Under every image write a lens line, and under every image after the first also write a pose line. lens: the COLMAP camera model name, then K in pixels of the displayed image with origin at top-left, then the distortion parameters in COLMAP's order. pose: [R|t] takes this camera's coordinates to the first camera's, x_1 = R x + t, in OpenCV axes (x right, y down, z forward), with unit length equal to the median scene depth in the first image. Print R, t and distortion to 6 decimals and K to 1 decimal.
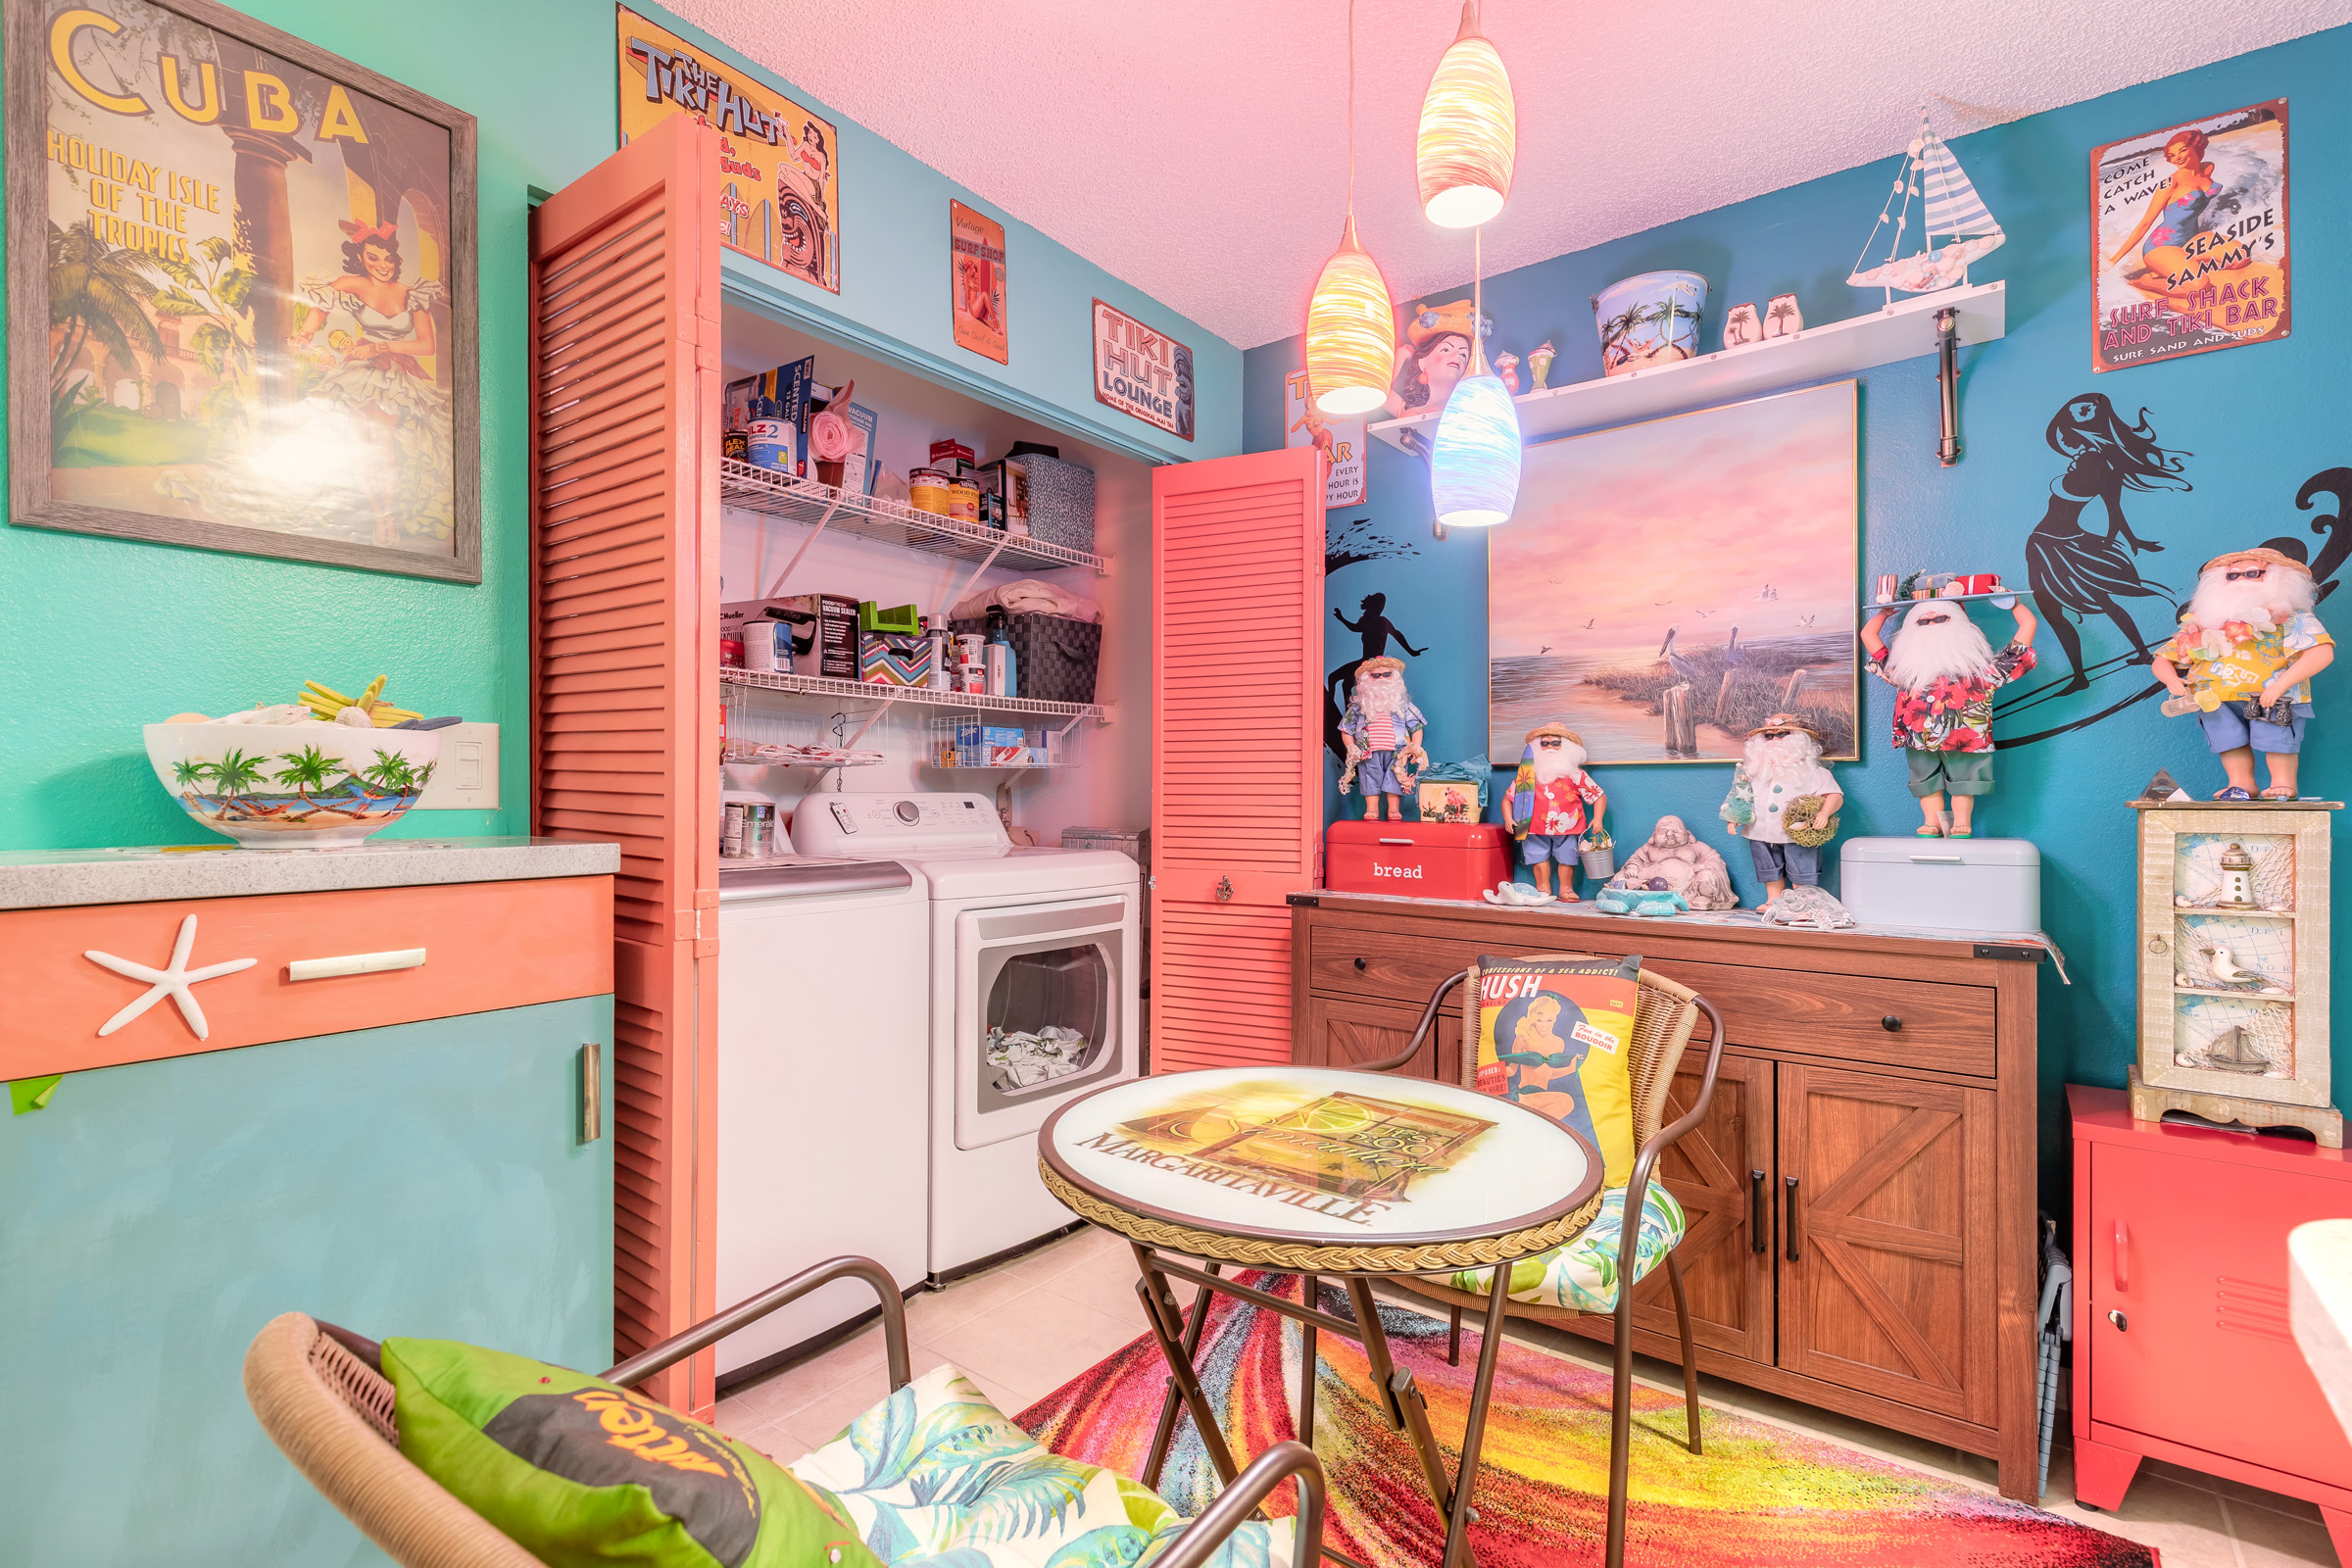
lens RADIAL K [[1072.0, 0, 1169.0], [0, 1072.0, 793.8], [0, 0, 1]] dist [0.009336, -0.002439]
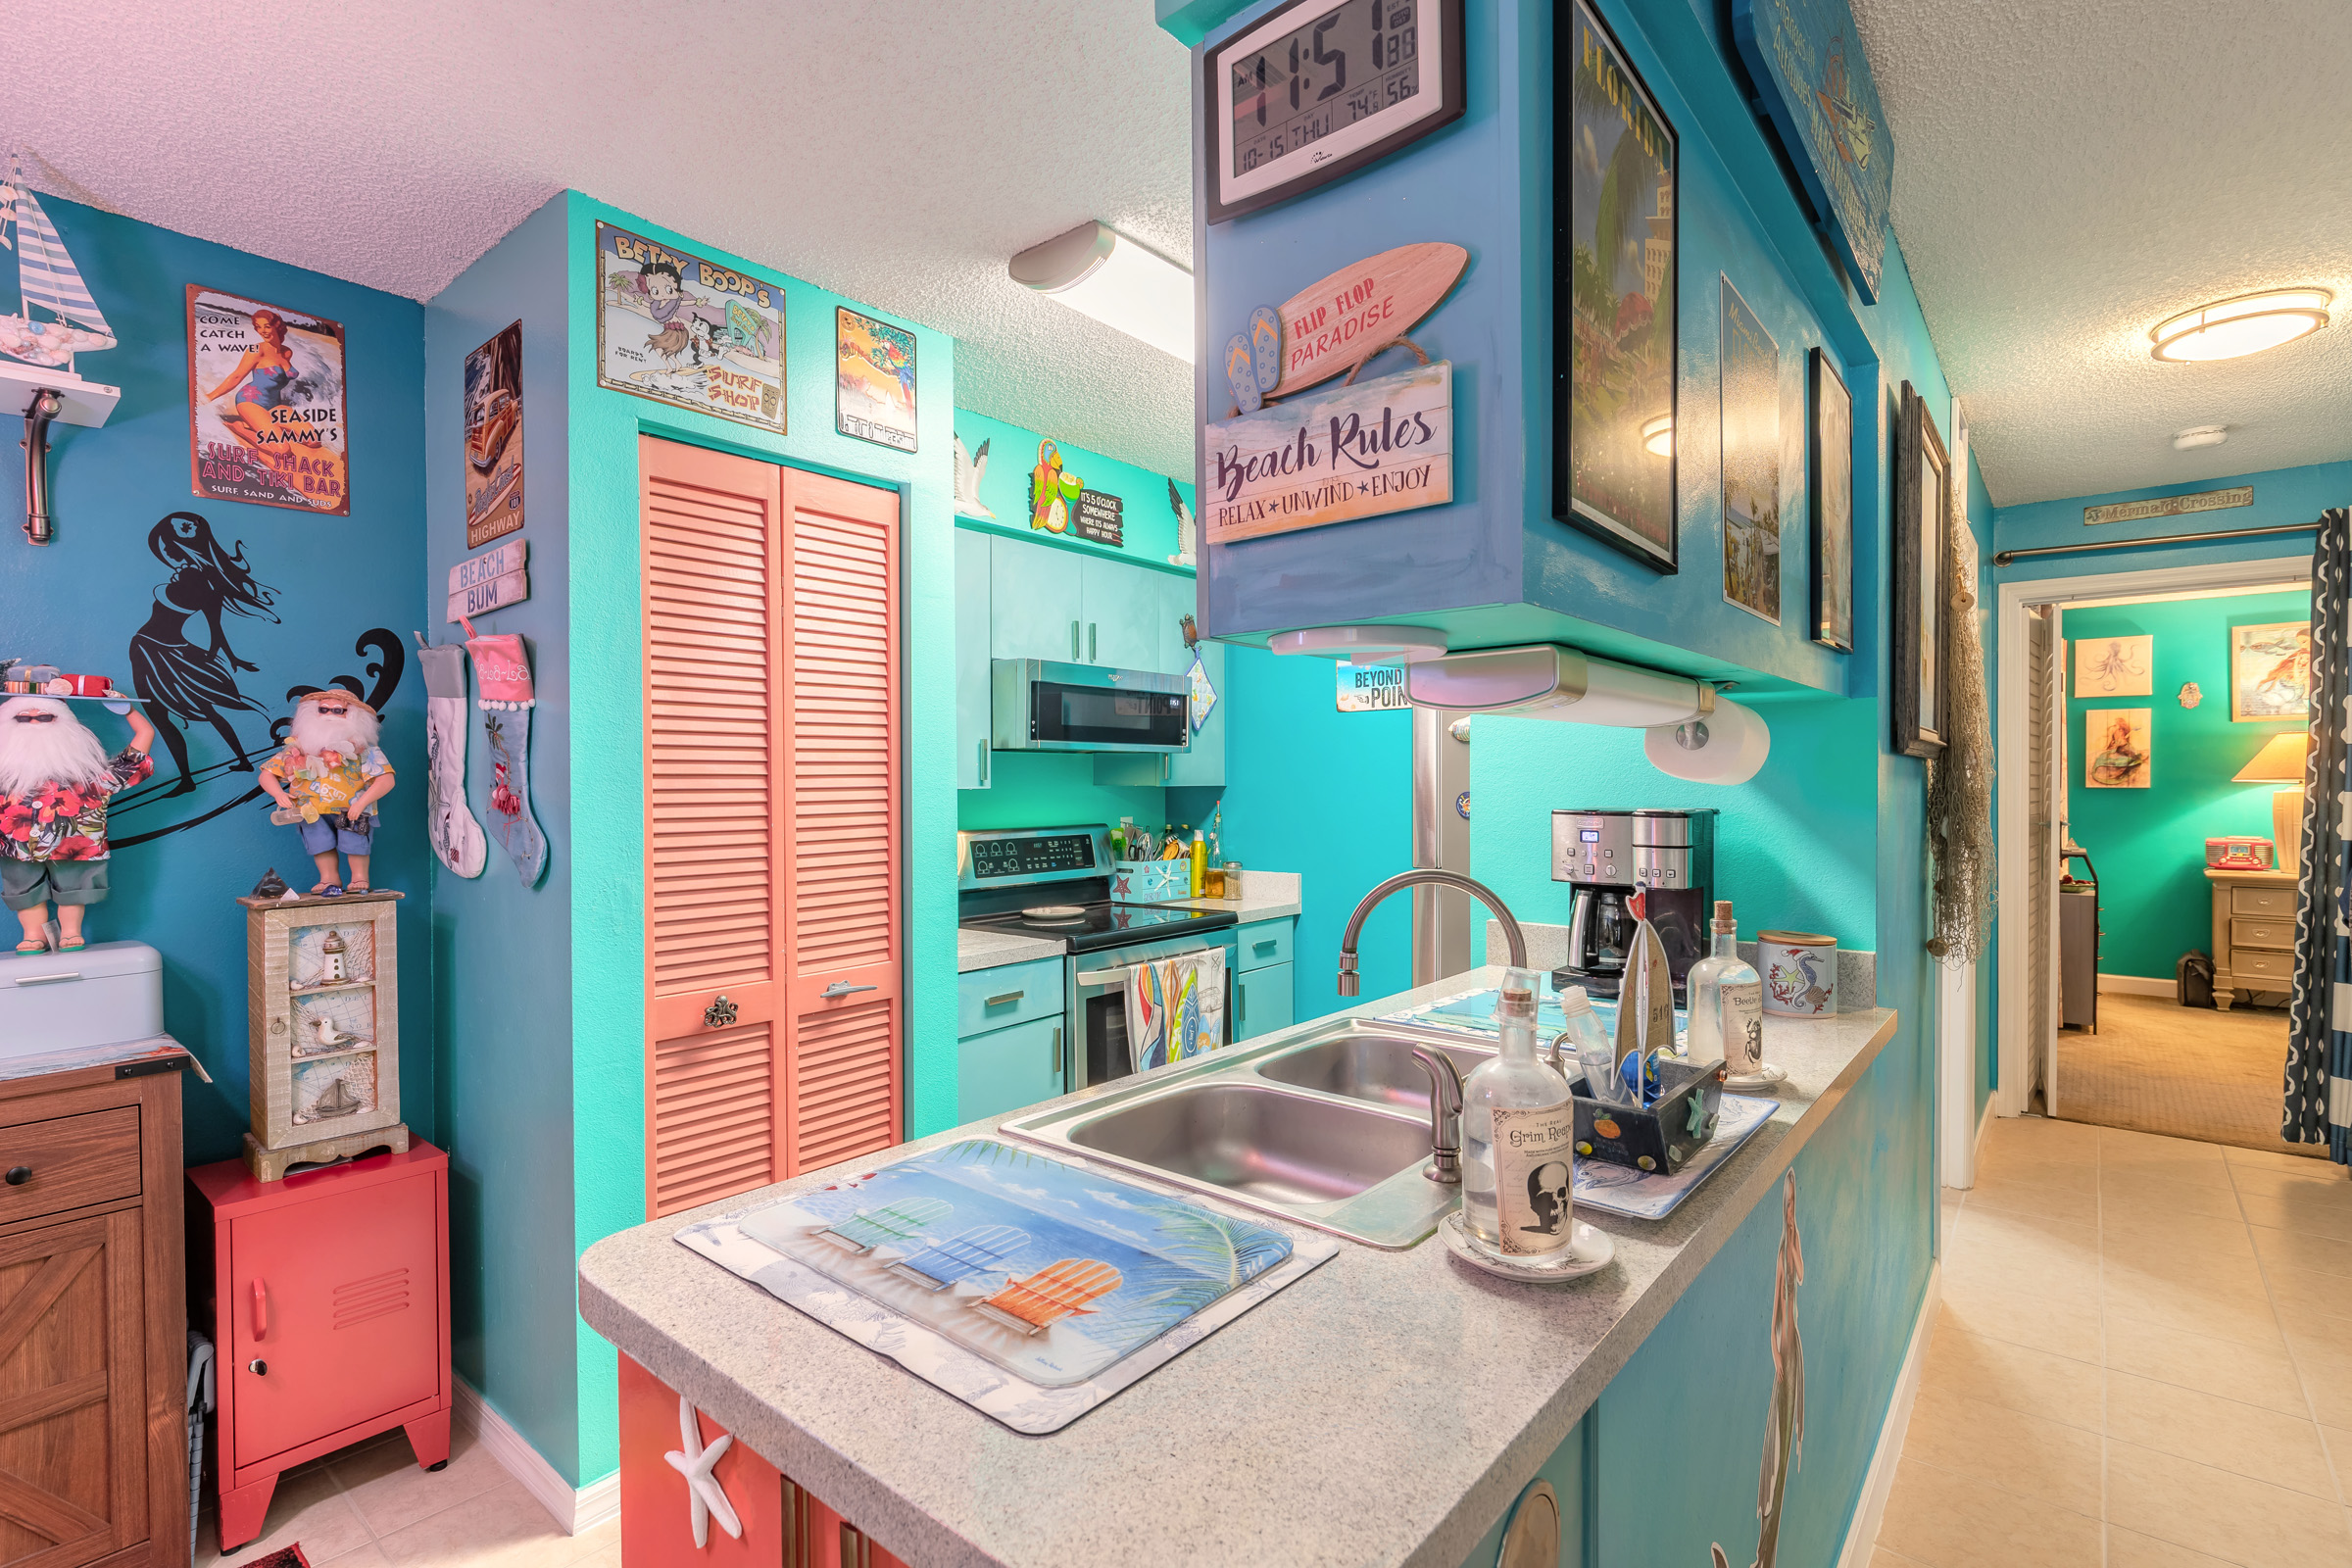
lens RADIAL K [[1099.3, 0, 1167.6], [0, 1099.3, 792.4], [0, 0, 1]] dist [-0.001946, -0.000665]
pose [[0.046550, -0.013360, 0.998827, -0.186960], [0.009915, 0.999867, 0.012912, -0.104584], [-0.998867, 0.009302, 0.046676, -0.006324]]
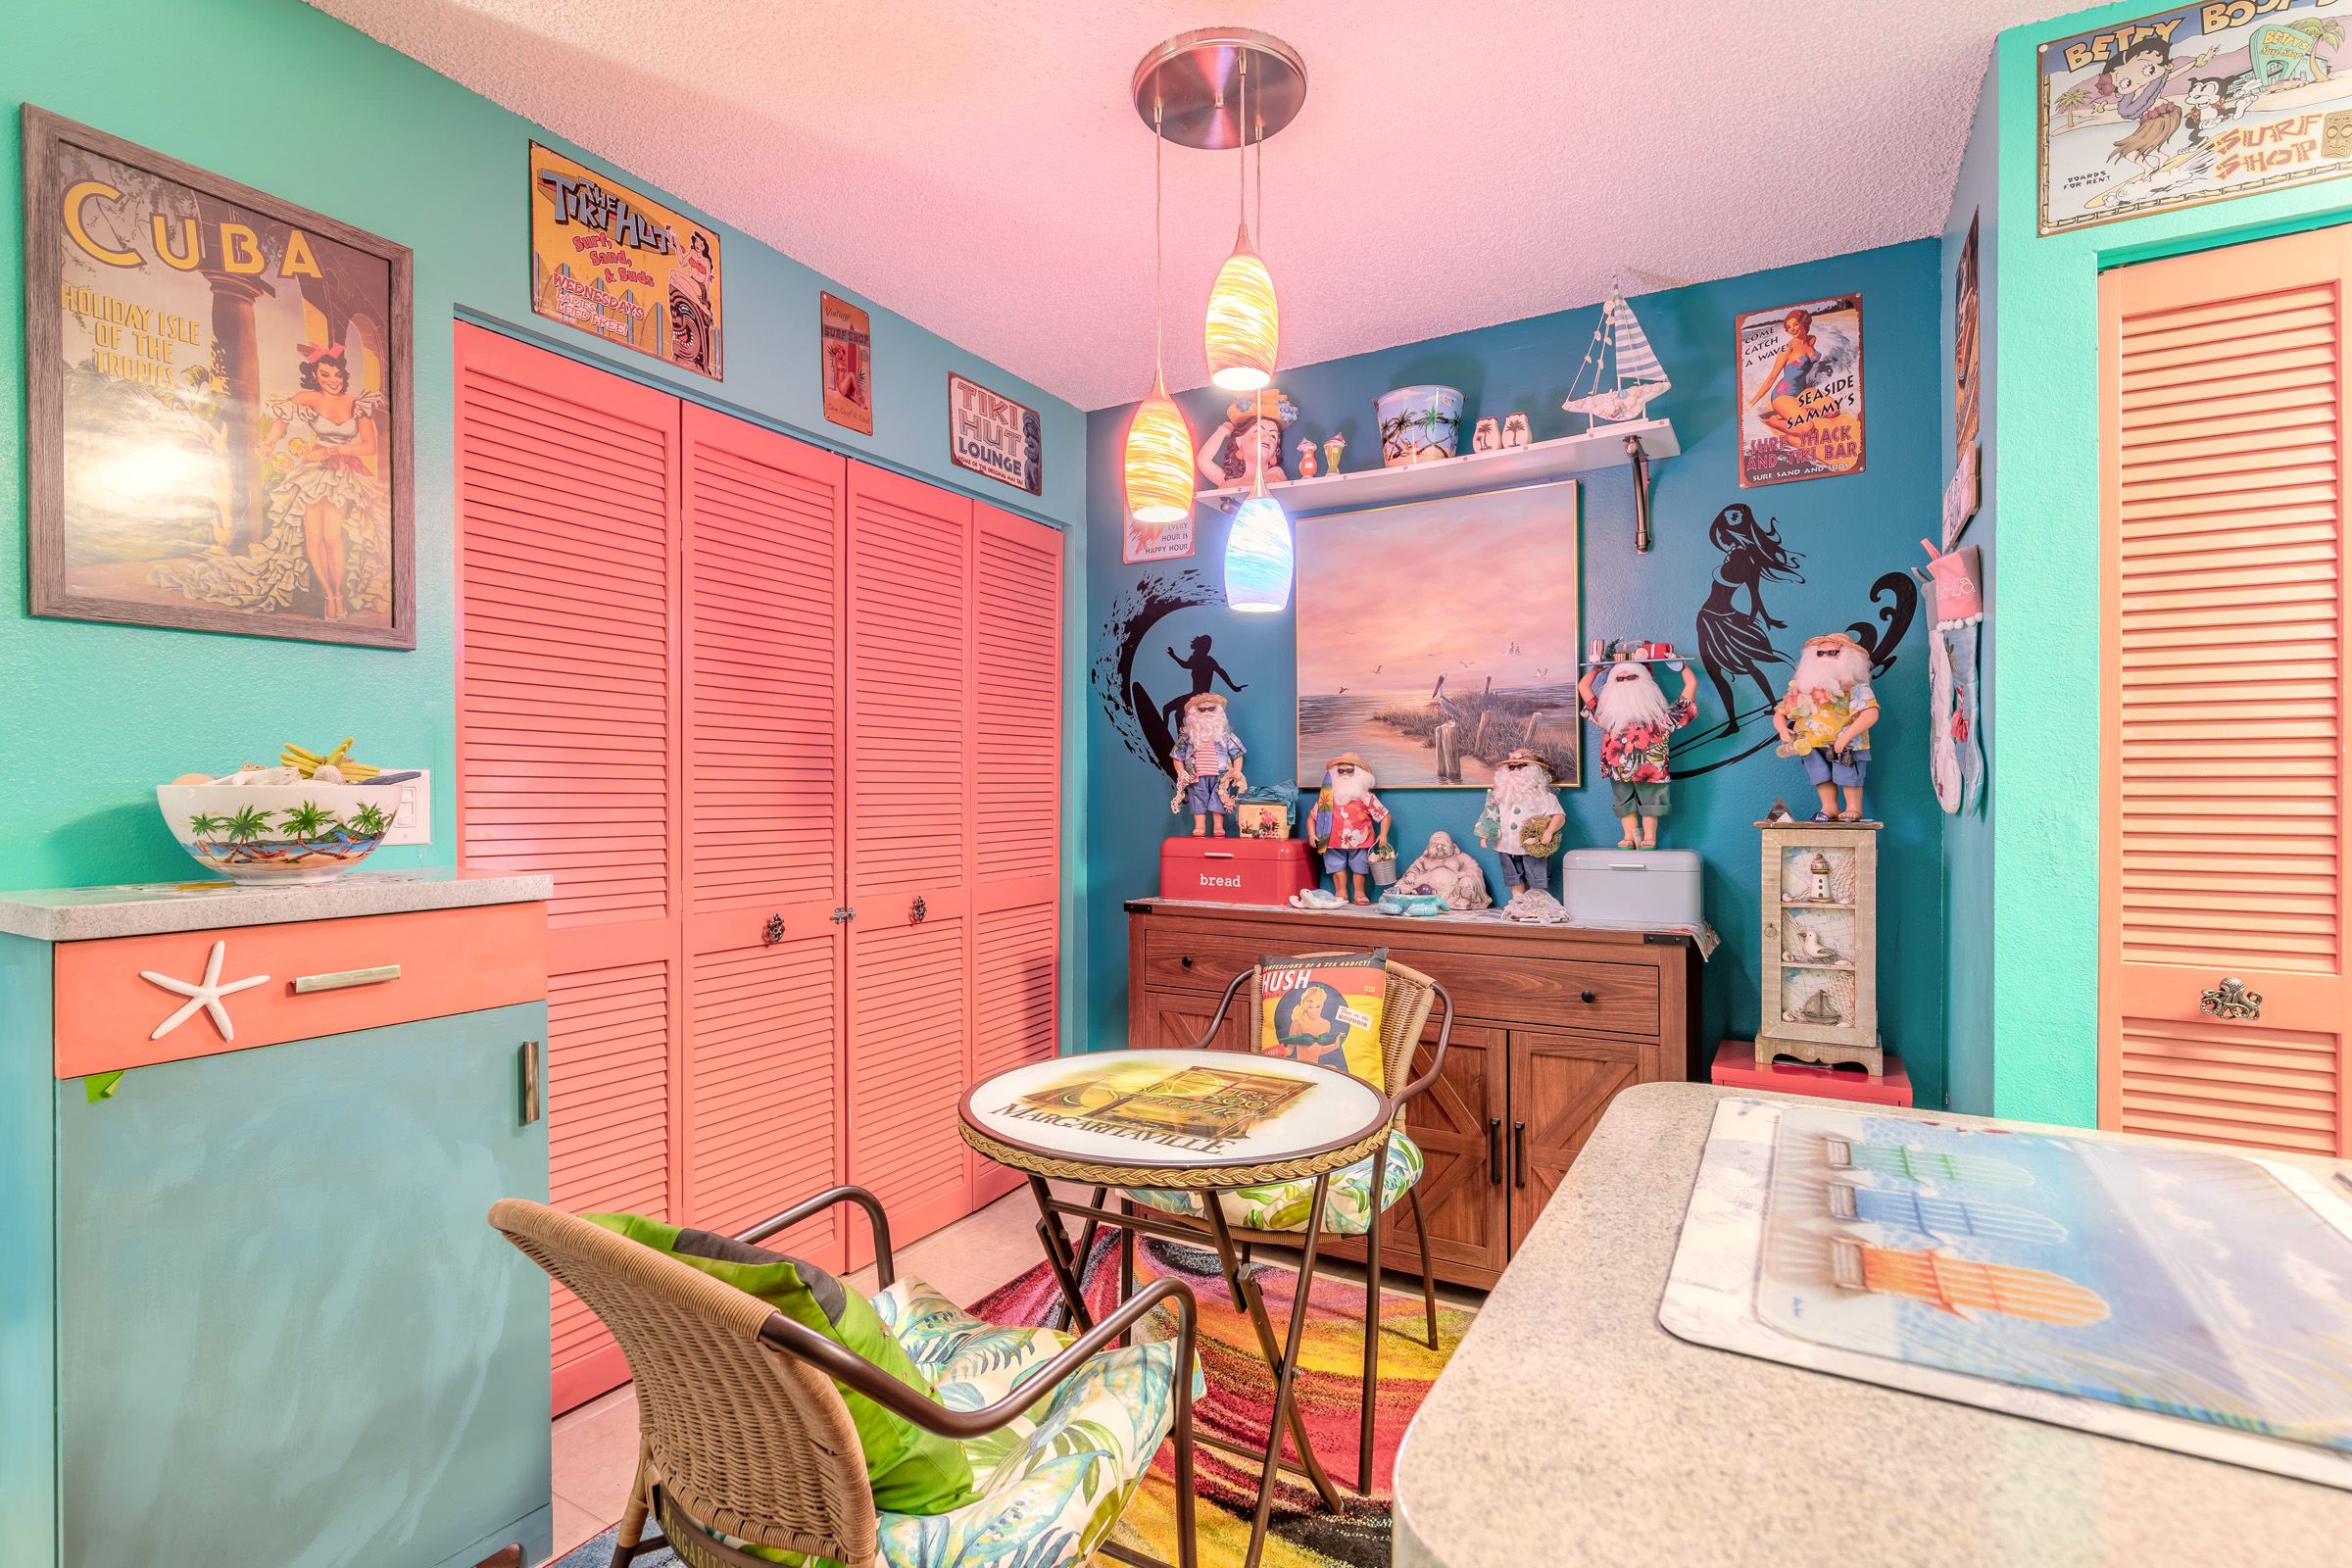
lens RADIAL K [[1099.3, 0, 1169.7], [0, 1099.3, 793.5], [0, 0, 1]] dist [-0.001946, -0.000665]
pose [[0.991509, -0.005025, 0.129943, 0.008423], [0.005146, 0.999987, -0.000595, -0.028633], [-0.129938, 0.001258, 0.991521, -0.220462]]
